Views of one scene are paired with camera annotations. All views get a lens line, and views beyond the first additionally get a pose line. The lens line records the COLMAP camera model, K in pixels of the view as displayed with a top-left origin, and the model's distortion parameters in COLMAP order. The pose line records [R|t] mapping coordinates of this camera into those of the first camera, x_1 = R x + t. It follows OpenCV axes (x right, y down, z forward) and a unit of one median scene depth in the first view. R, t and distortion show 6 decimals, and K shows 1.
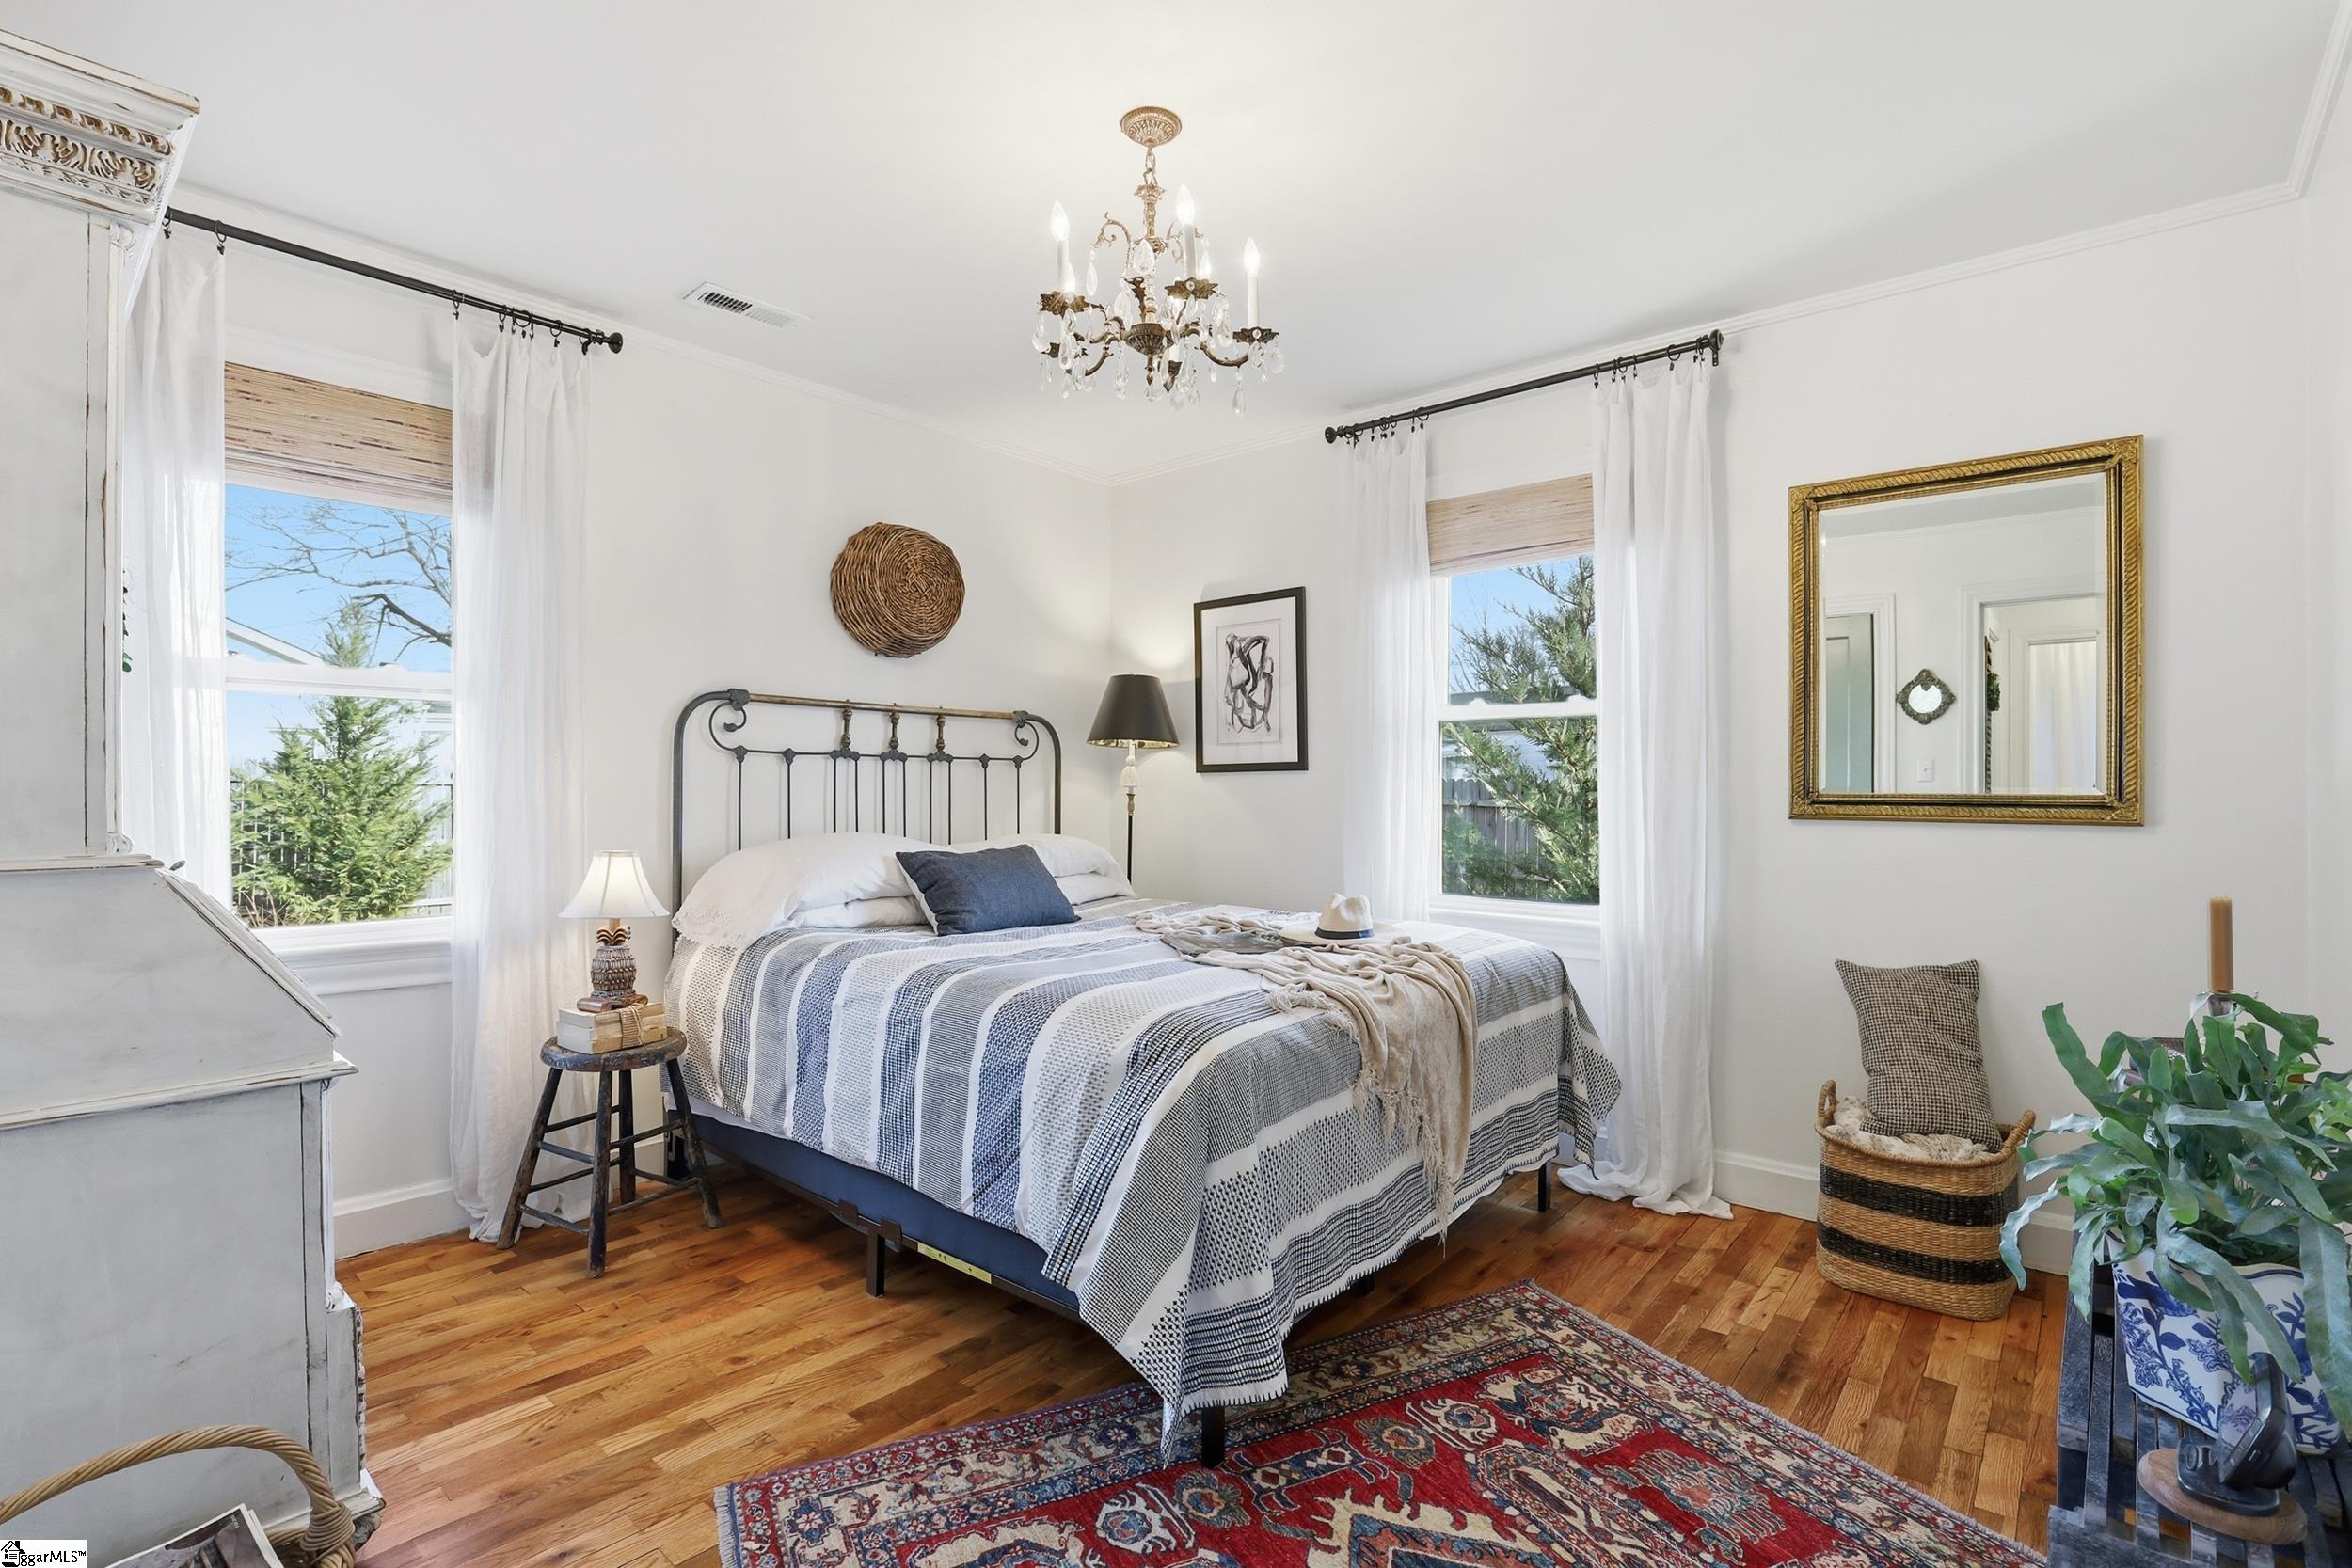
lens RADIAL K [[1094.5, 0, 1183.3], [0, 1094.5, 783.8], [0, 0, 1]] dist [-0.029714, 0.001428]
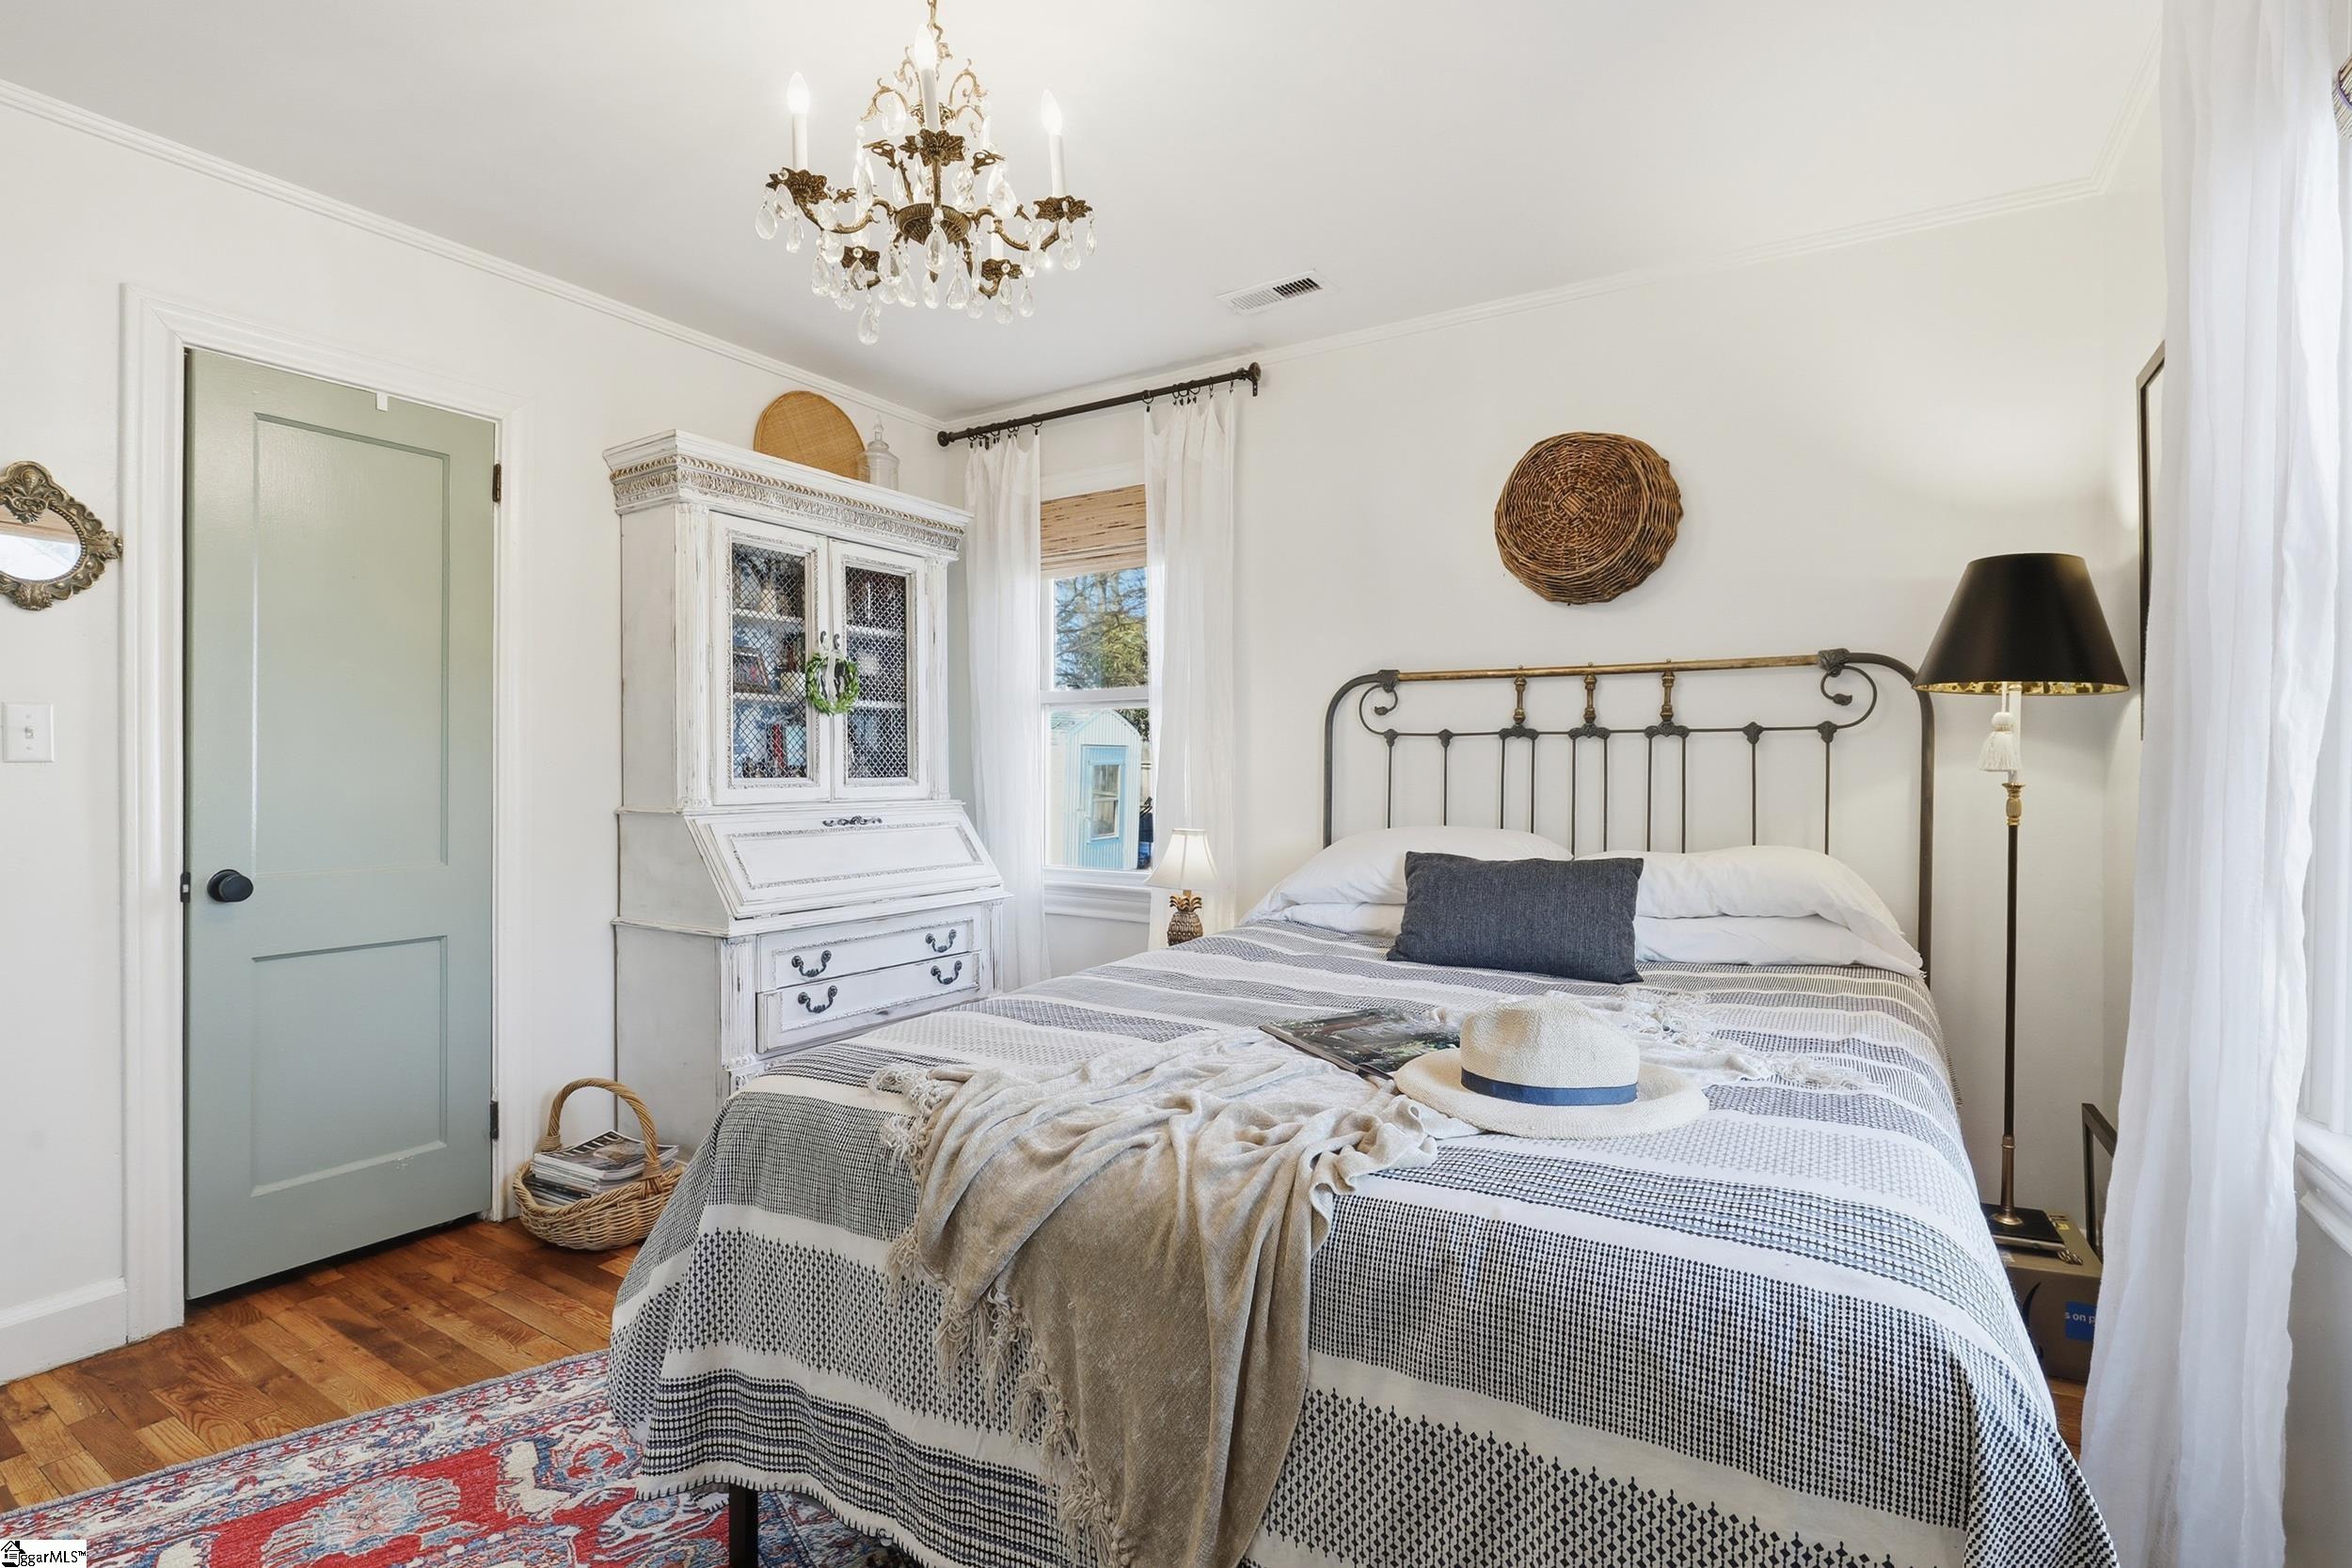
lens RADIAL K [[1101.6, 0, 1167.0], [0, 1101.6, 773.0], [0, 0, 1]] dist [-0.034954, 0.008478]
pose [[0.146304, 0.001824, -0.989238, 0.469165], [0.006997, 0.999971, 0.002879, -0.000866], [0.989215, -0.007343, 0.146287, 0.610541]]
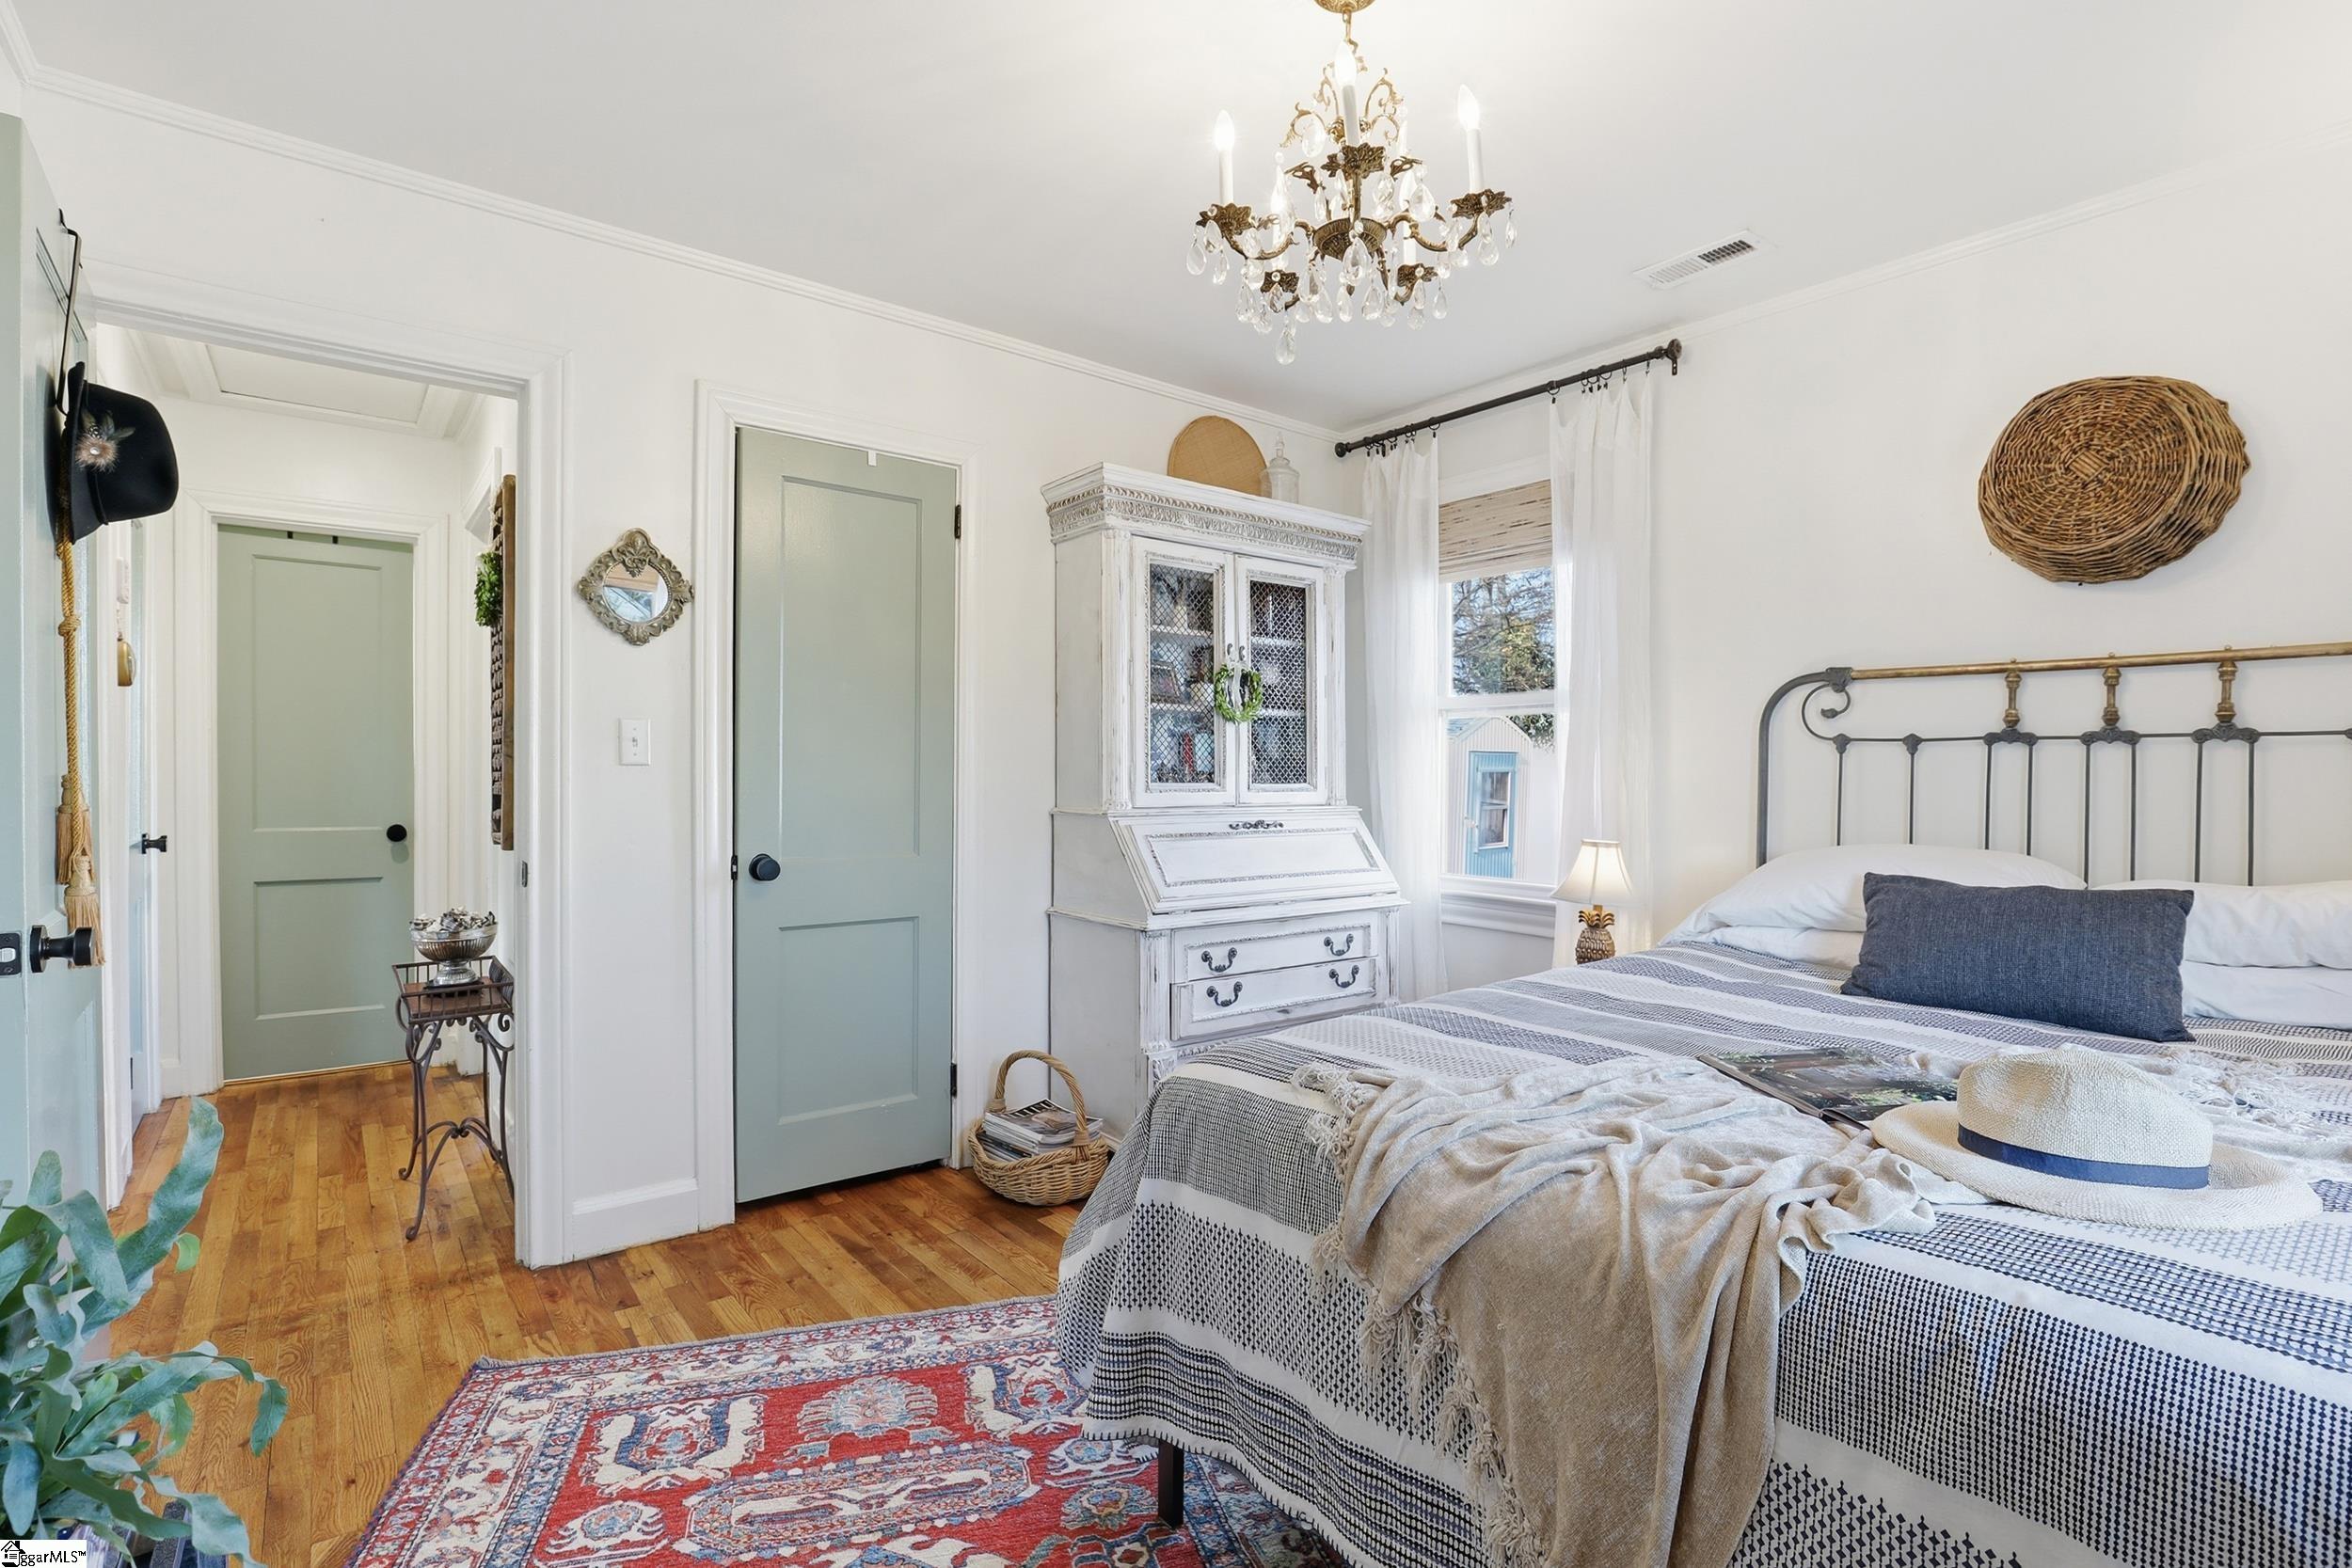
lens RADIAL K [[1094.5, 0, 1183.3], [0, 1094.5, 783.8], [0, 0, 1]] dist [-0.029714, 0.001428]
pose [[-0.190623, 0.005494, -0.981648, 0.469399], [-0.000640, 0.999983, 0.005721, -0.001000], [0.981663, 0.001719, -0.190617, 0.604130]]
